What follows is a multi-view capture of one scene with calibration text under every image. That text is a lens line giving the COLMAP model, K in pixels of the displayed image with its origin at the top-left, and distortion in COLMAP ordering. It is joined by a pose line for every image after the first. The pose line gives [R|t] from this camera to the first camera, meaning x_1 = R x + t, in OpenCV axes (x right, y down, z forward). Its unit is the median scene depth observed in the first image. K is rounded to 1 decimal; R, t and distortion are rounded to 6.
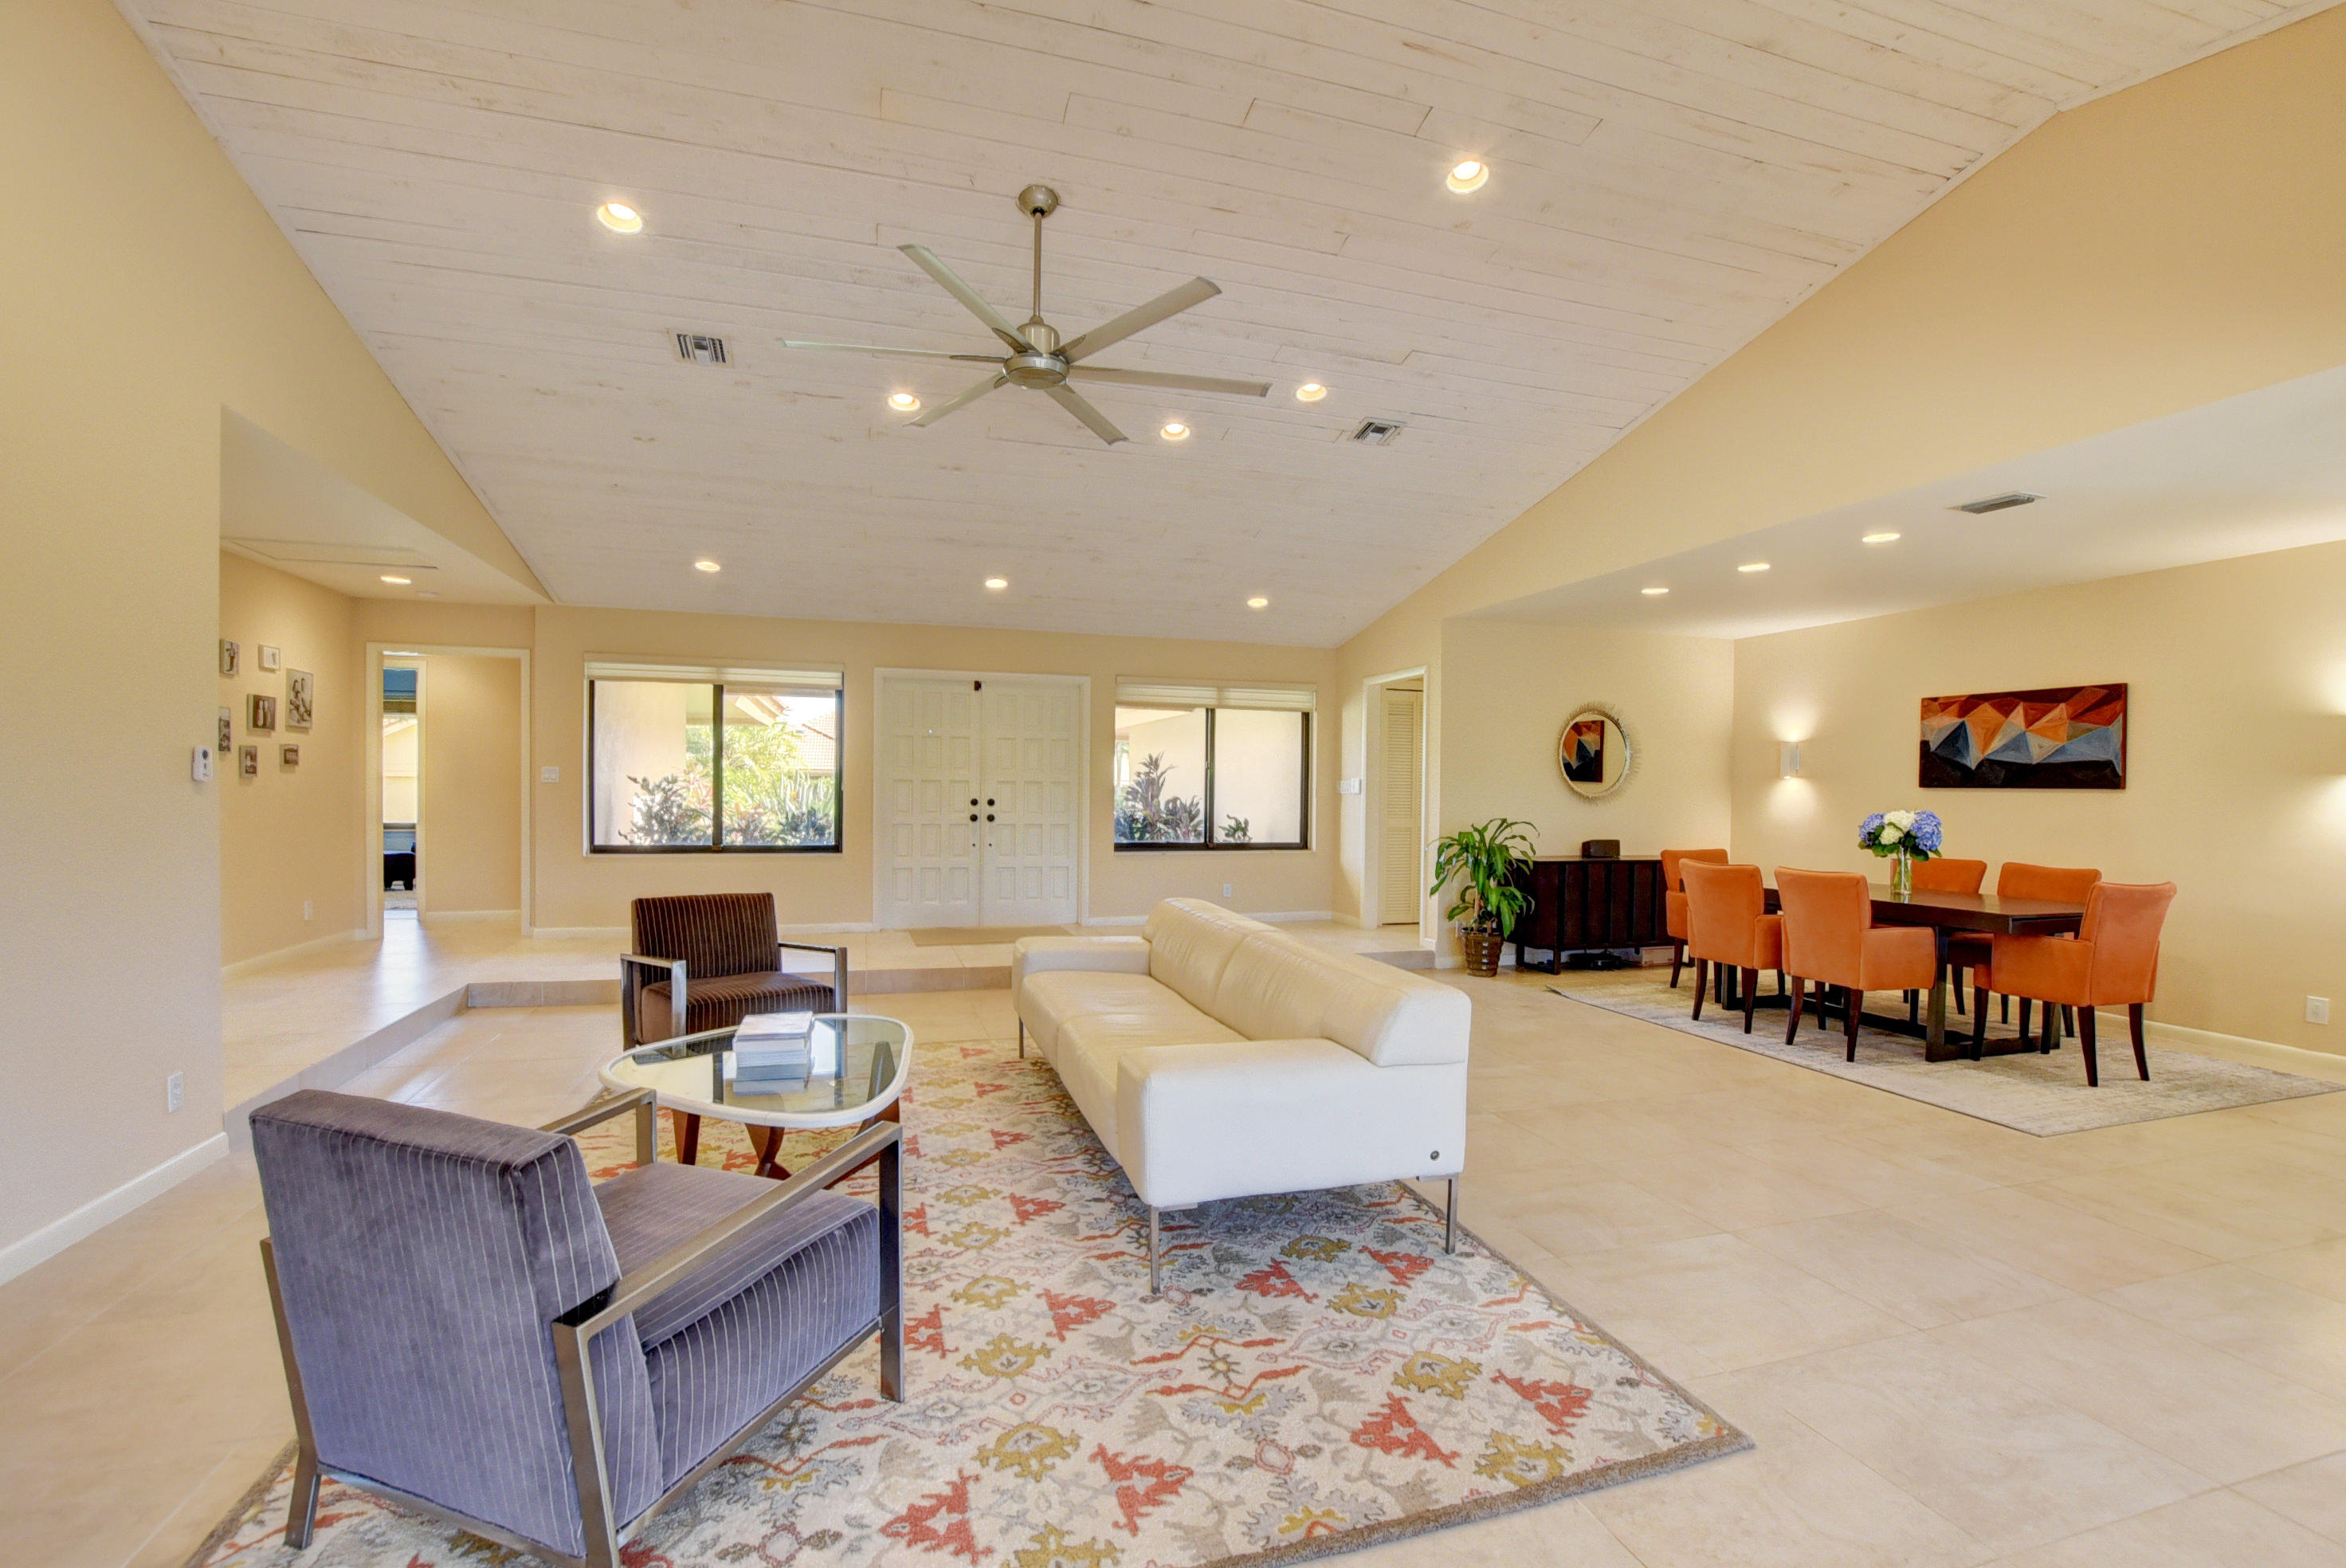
lens RADIAL K [[1042.2, 0, 1185.1], [0, 1042.2, 797.5], [0, 0, 1]] dist [-0.026482, 0.000348]
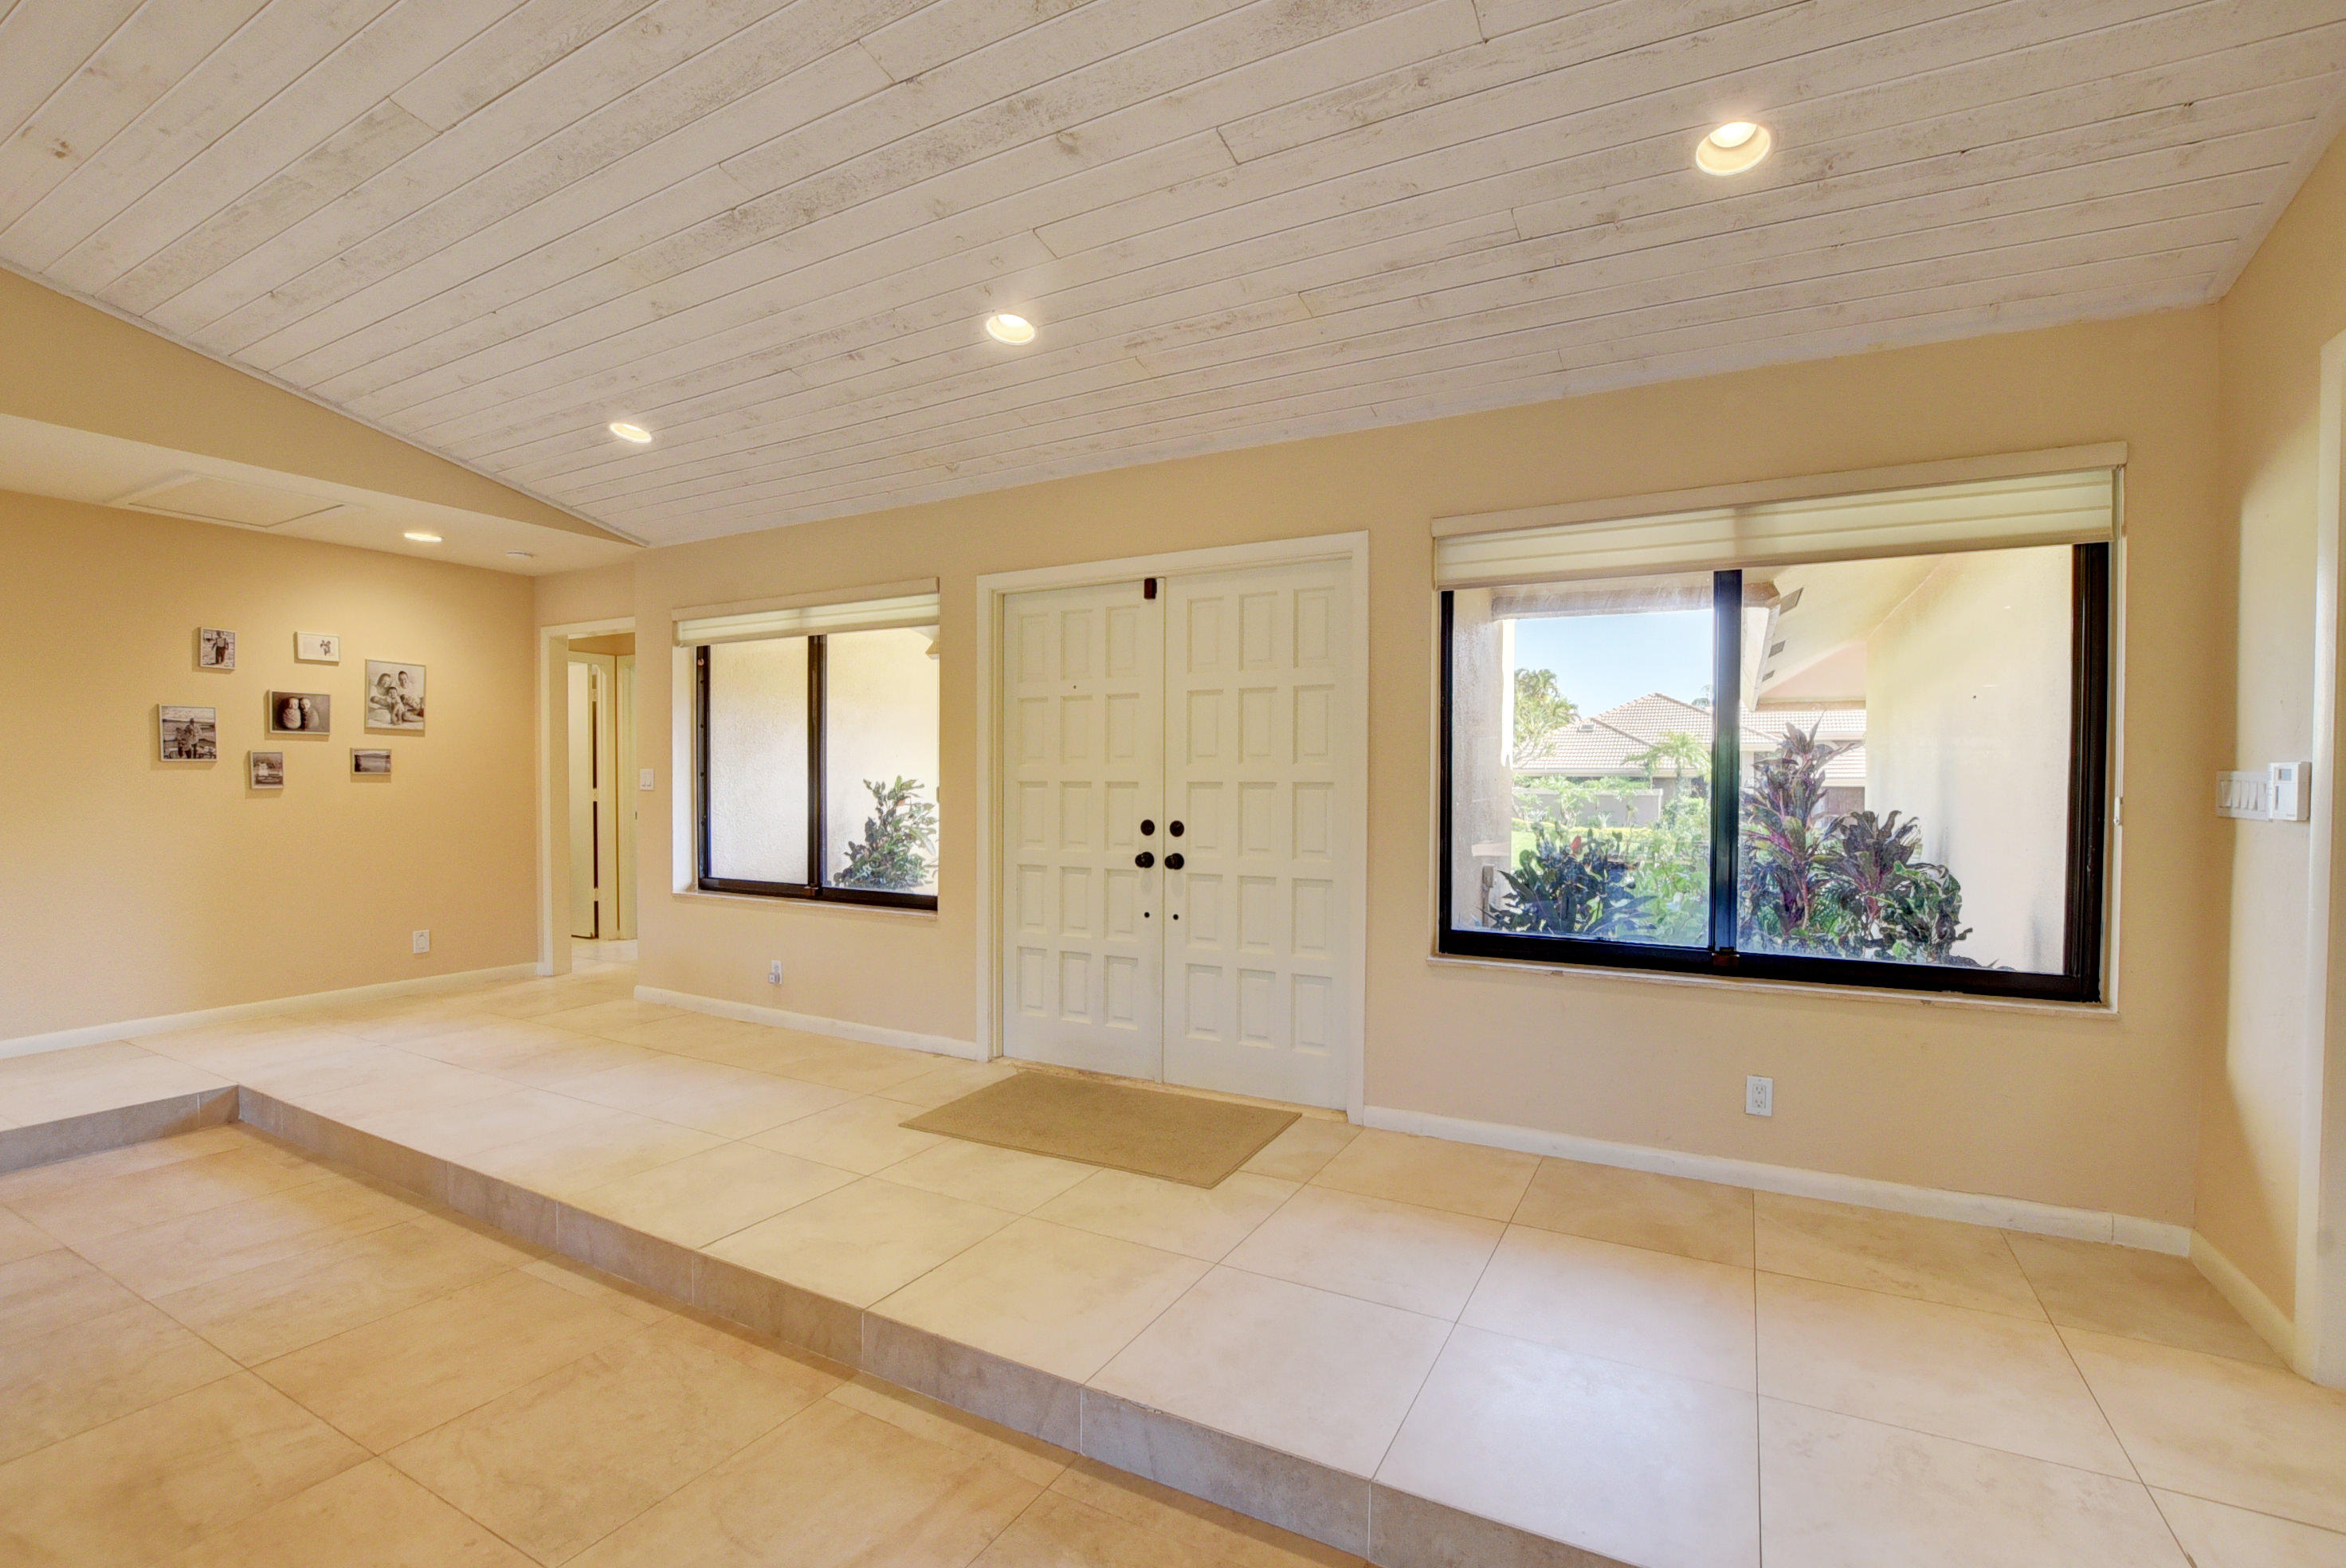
lens RADIAL K [[1038.7, 0, 1179.9], [0, 1038.7, 801.9], [0, 0, 1]] dist [-0.032057, 0.003614]
pose [[0.696112, 0.004485, -0.717919, 0.231034], [-0.001839, 0.999988, 0.004464, -0.014121], [0.717931, -0.001787, 0.696112, 0.980642]]
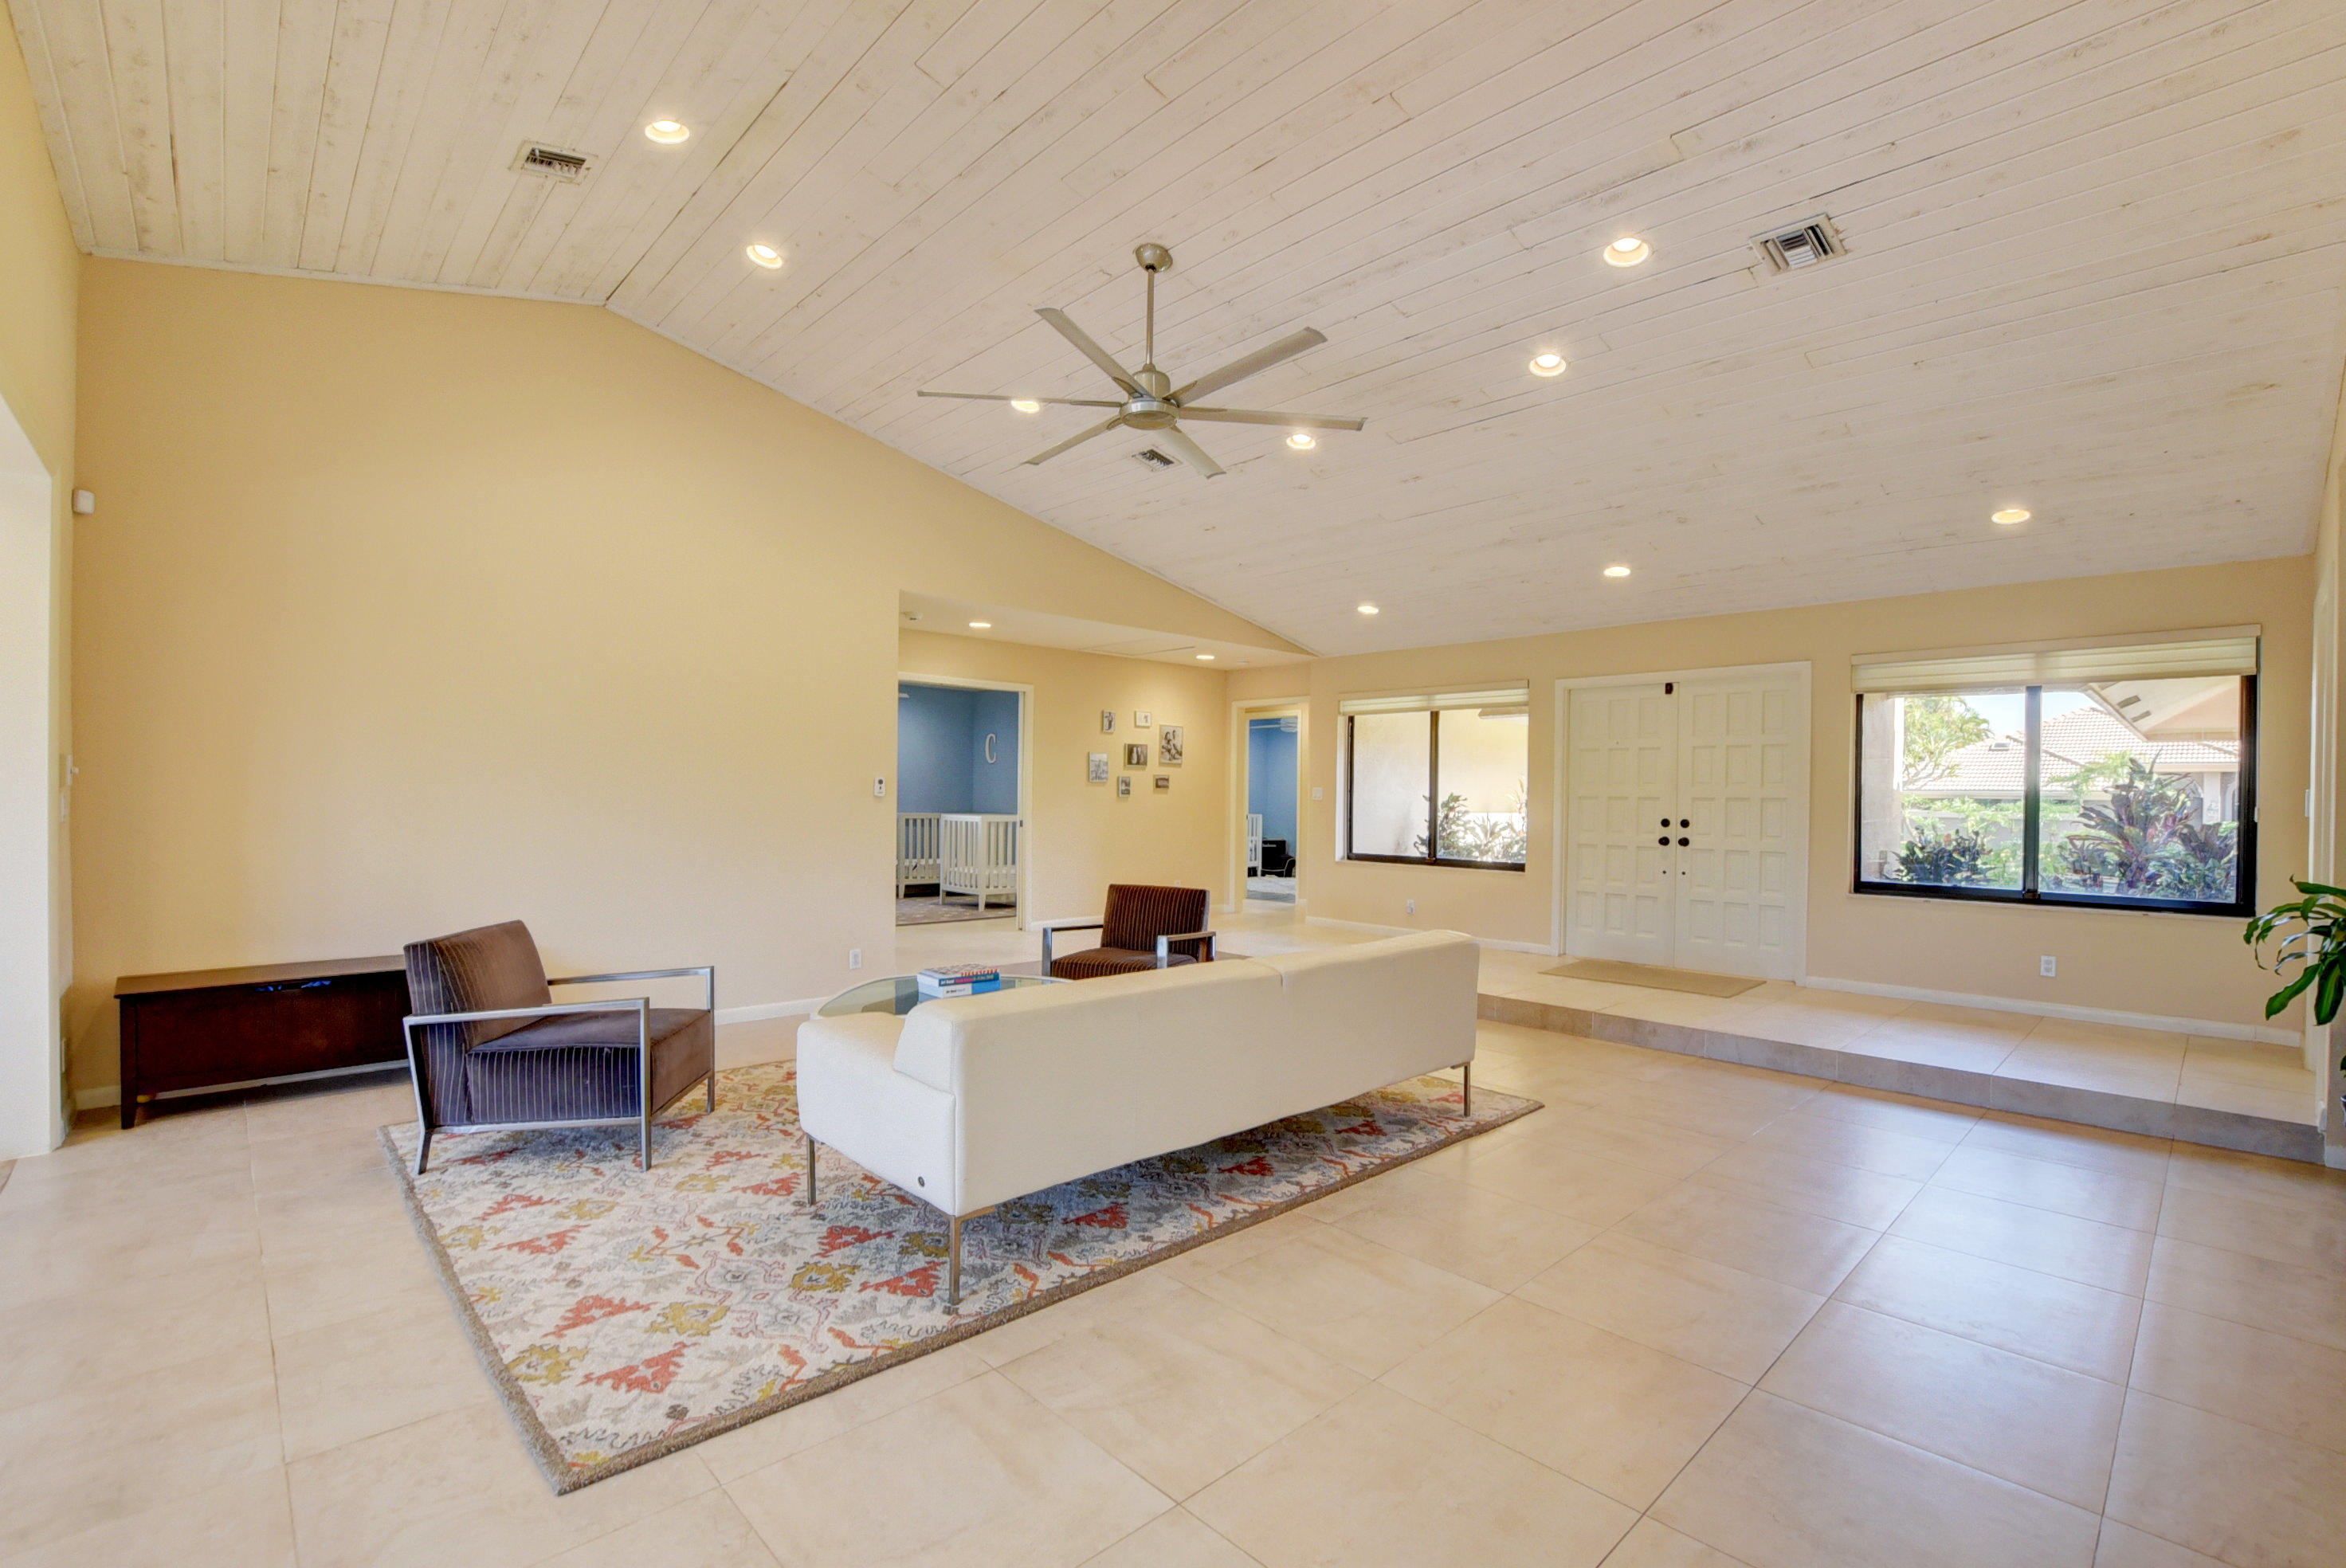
lens RADIAL K [[1038.7, 0, 1179.9], [0, 1038.7, 801.9], [0, 0, 1]] dist [-0.032057, 0.003614]
pose [[0.444372, -0.001990, -0.895840, 0.564472], [-0.015538, 0.999830, -0.009928, 0.002827], [0.895708, 0.018332, 0.444265, 0.375414]]
